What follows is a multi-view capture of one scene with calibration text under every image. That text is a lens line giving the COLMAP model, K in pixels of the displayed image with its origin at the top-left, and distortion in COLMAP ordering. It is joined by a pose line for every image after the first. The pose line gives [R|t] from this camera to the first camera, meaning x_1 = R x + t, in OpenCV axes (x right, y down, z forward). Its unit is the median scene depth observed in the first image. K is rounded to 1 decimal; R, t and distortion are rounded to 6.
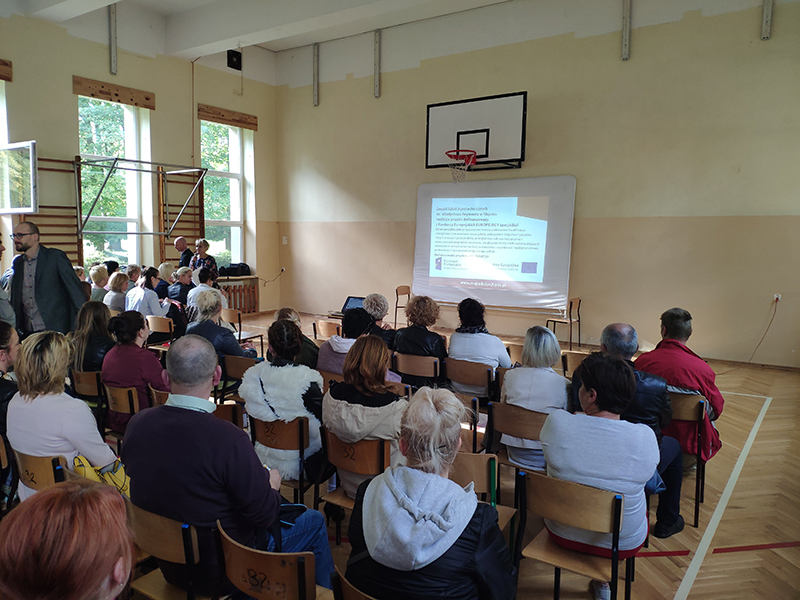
lens RADIAL K [[610.8, 0, 400.0], [0, 610.8, 300.0], [0, 0, 1]] dist [0.206088, -0.422945]
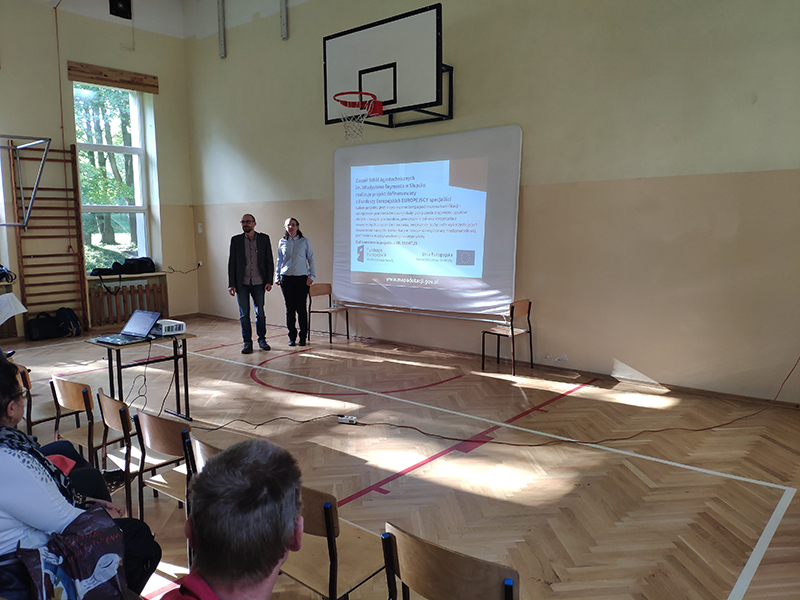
lens RADIAL K [[606.9, 0, 400.0], [0, 606.9, 300.0], [0, 0, 1]] dist [0.115274, -0.196166]
pose [[0.994924, -0.015749, -0.099386, 0.192119], [0.018126, 0.999570, 0.023062, -0.019597], [0.098980, -0.024746, 0.994782, 0.268585]]
